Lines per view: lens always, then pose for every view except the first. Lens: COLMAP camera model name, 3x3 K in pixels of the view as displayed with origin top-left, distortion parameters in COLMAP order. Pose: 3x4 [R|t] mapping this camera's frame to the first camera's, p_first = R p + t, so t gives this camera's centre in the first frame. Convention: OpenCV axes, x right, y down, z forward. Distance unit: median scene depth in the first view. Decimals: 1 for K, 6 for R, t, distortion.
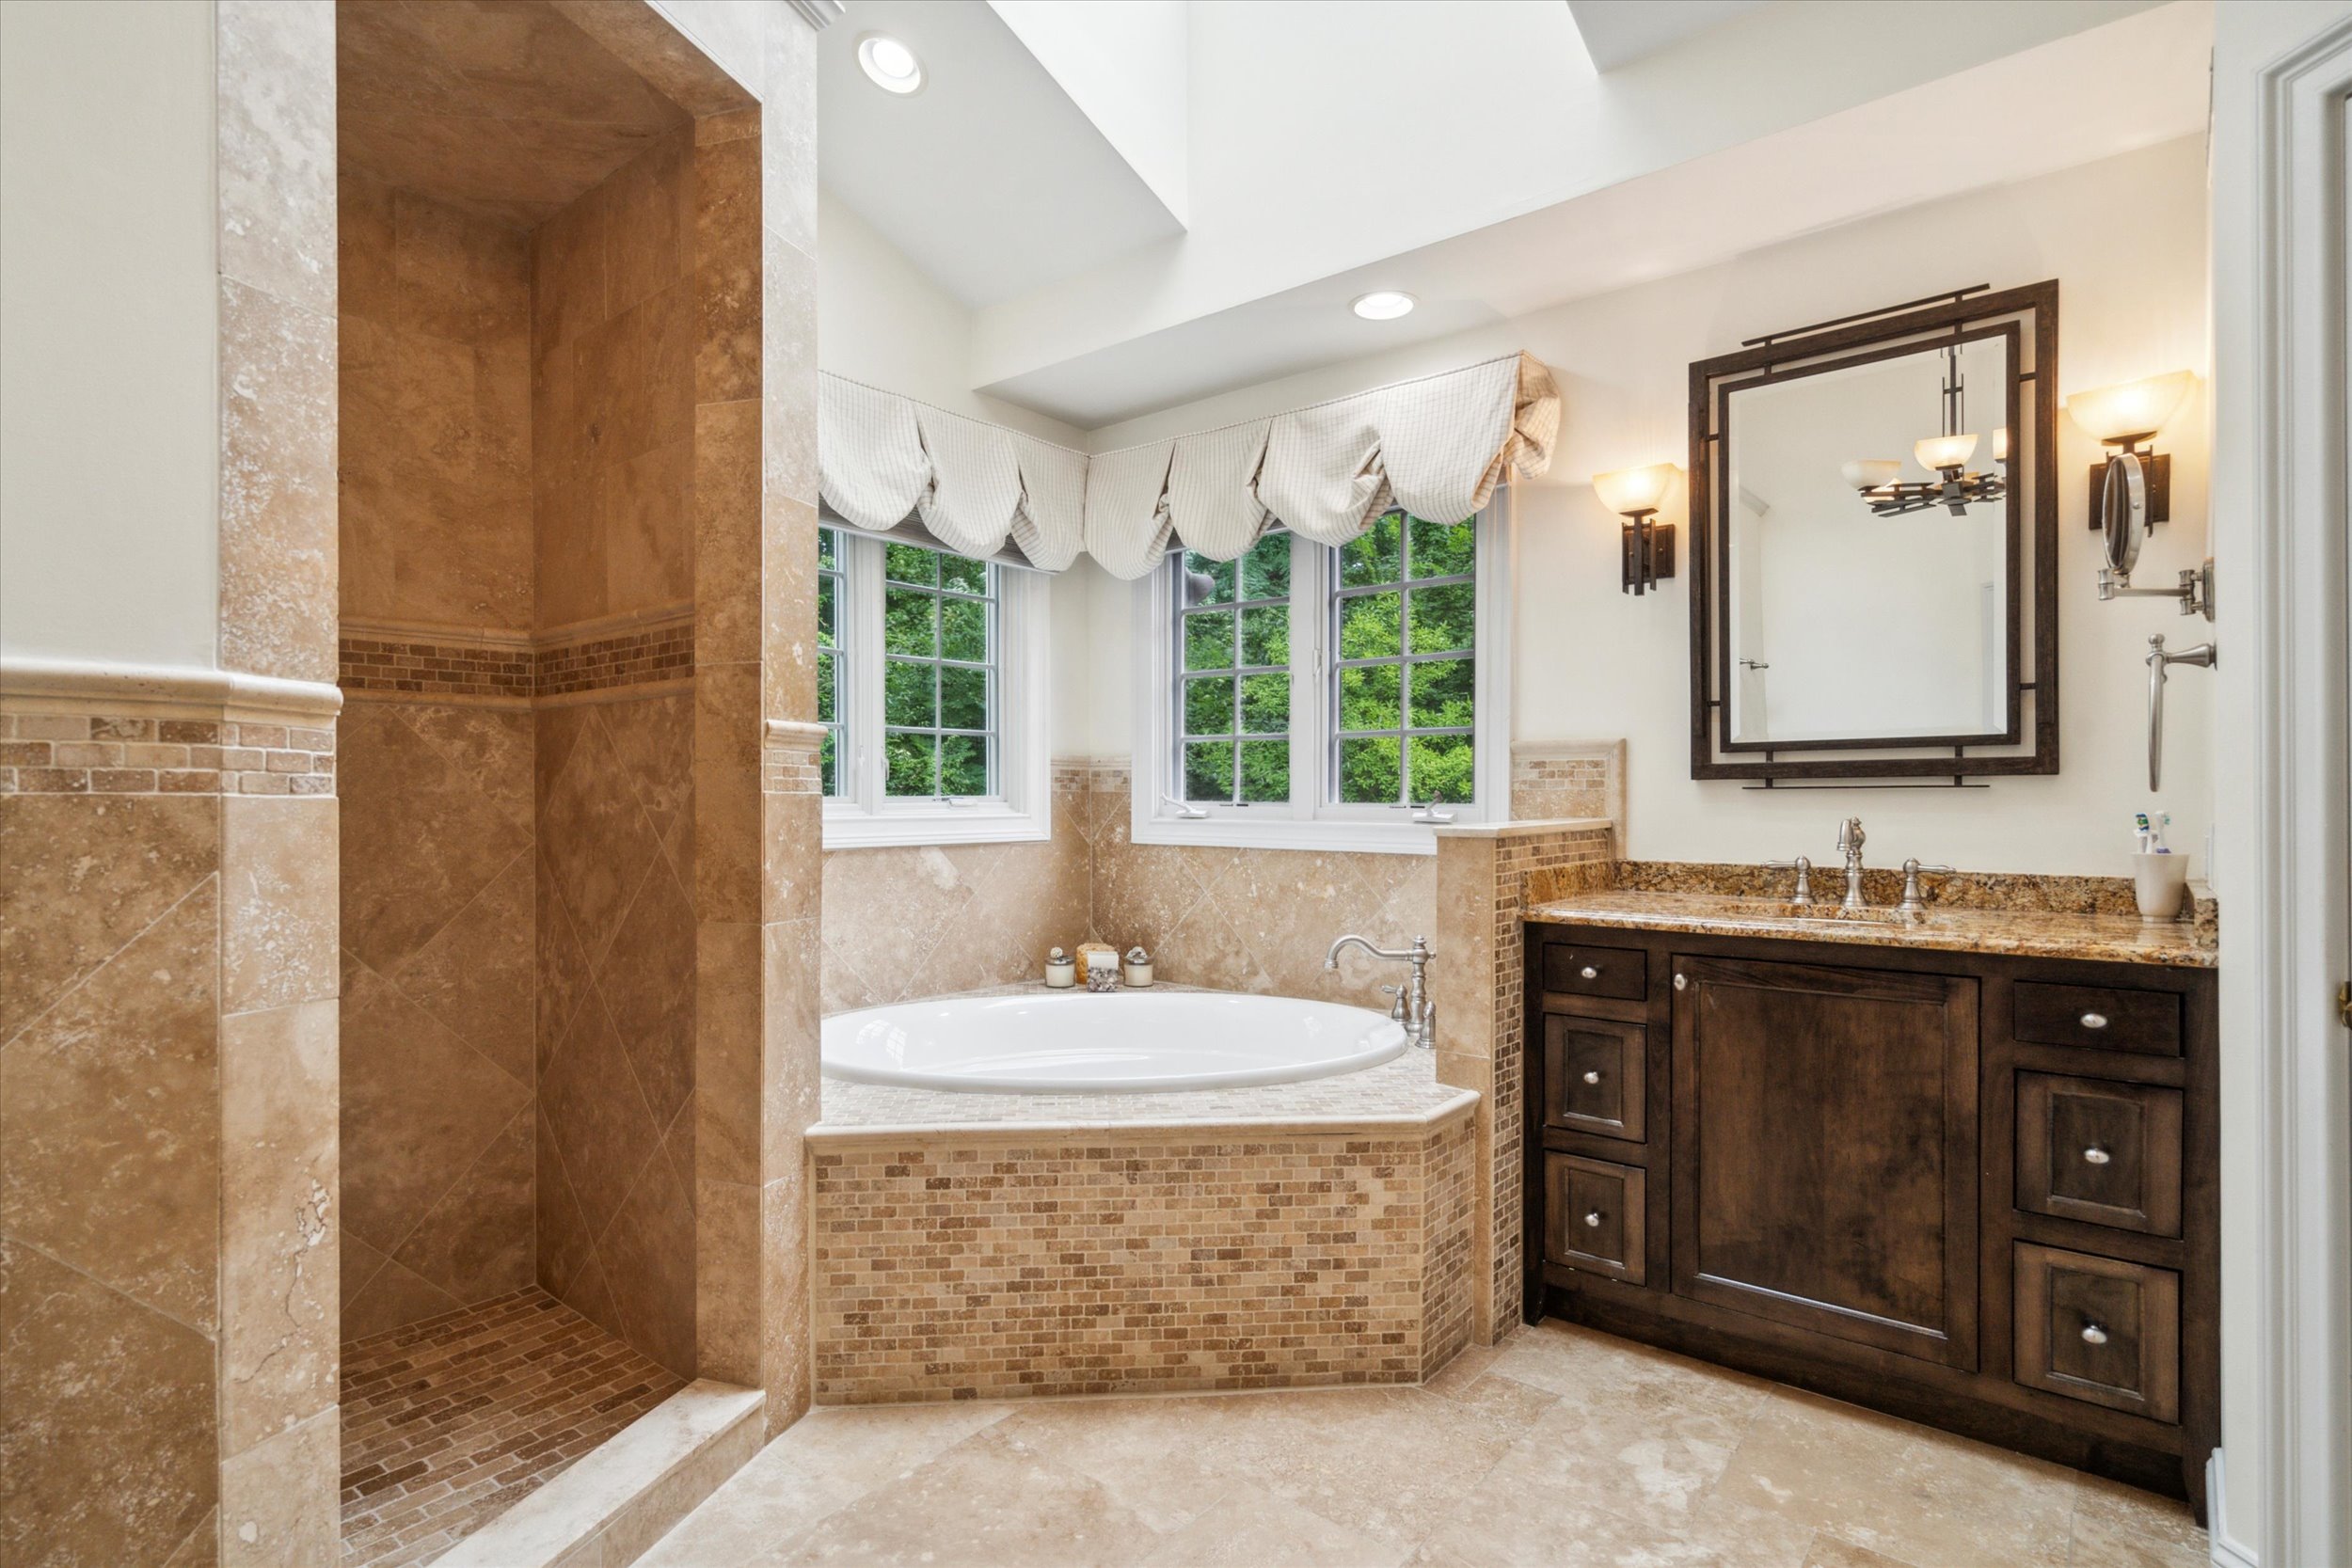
lens RADIAL K [[1174.8, 0, 1179.6], [0, 1174.8, 803.1], [0, 0, 1]] dist [-0.000836, 0.000763]
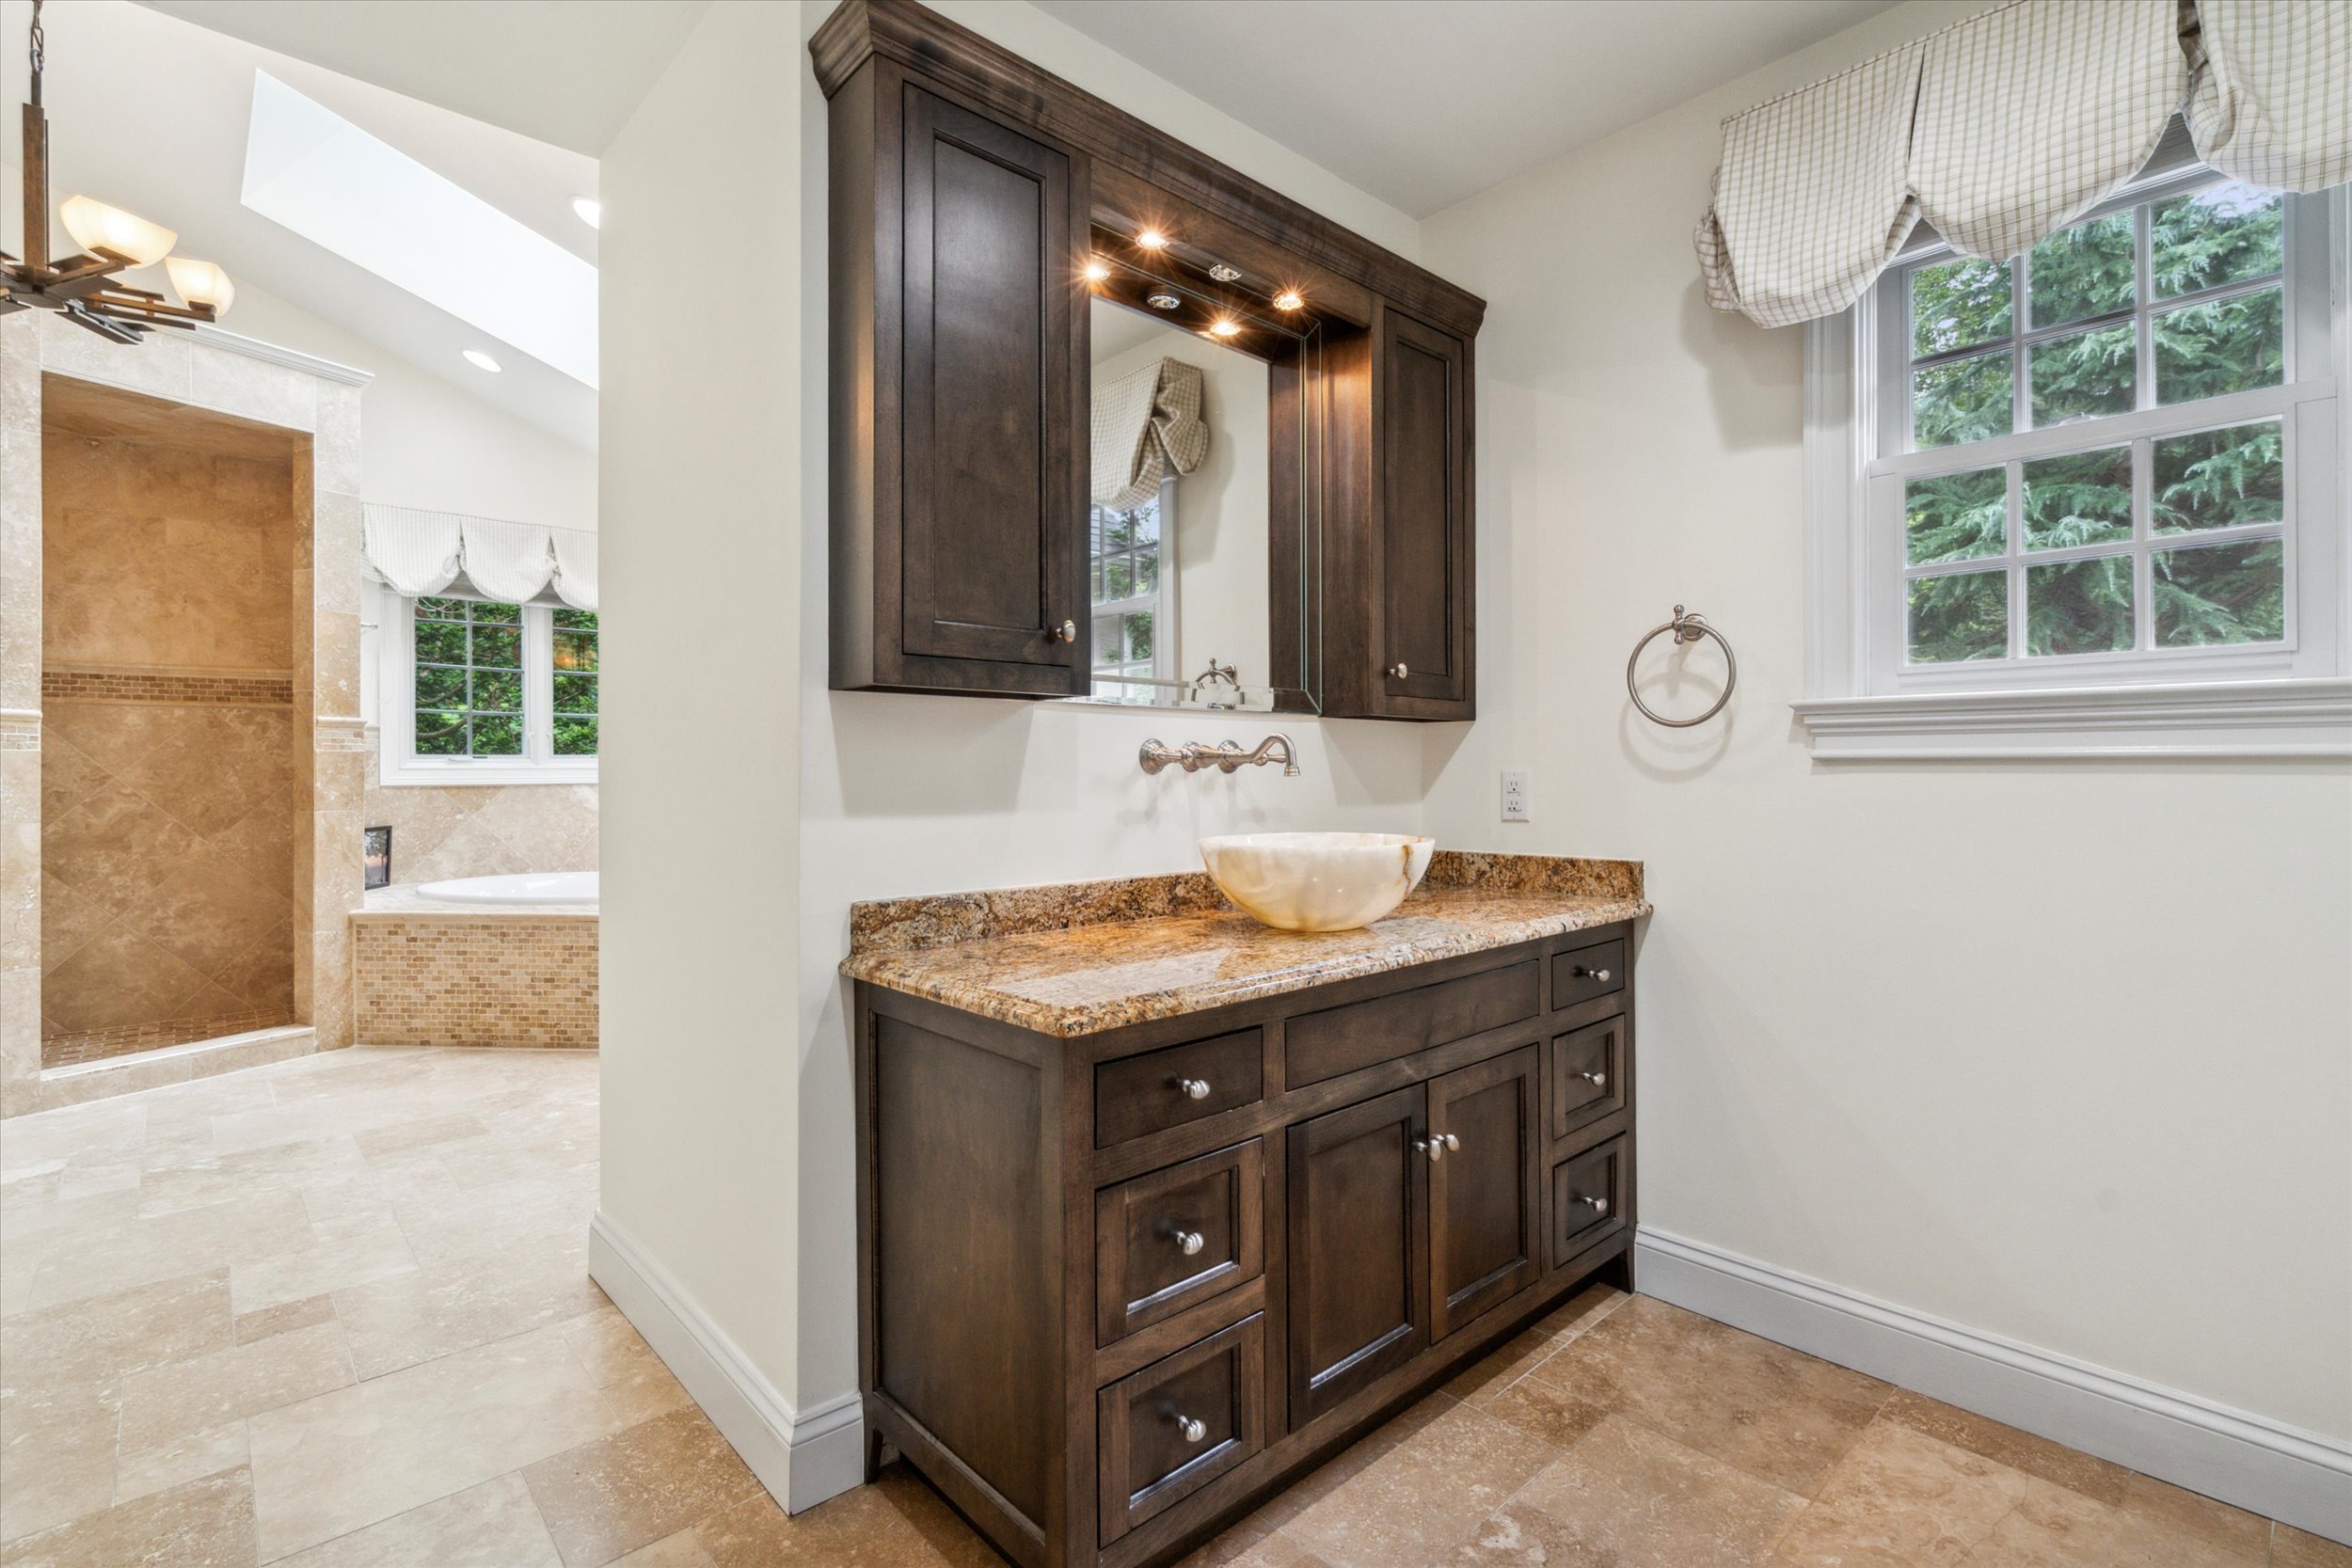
lens RADIAL K [[1089.5, 0, 1173.4], [0, 1089.5, 763.2], [0, 0, 1]] dist [-0.002256, -0.000699]
pose [[0.990417, -0.000746, -0.138110, 1.356762], [0.000025, 0.999986, -0.005224, 0.022862], [0.138112, 0.005171, 0.990403, -0.697856]]
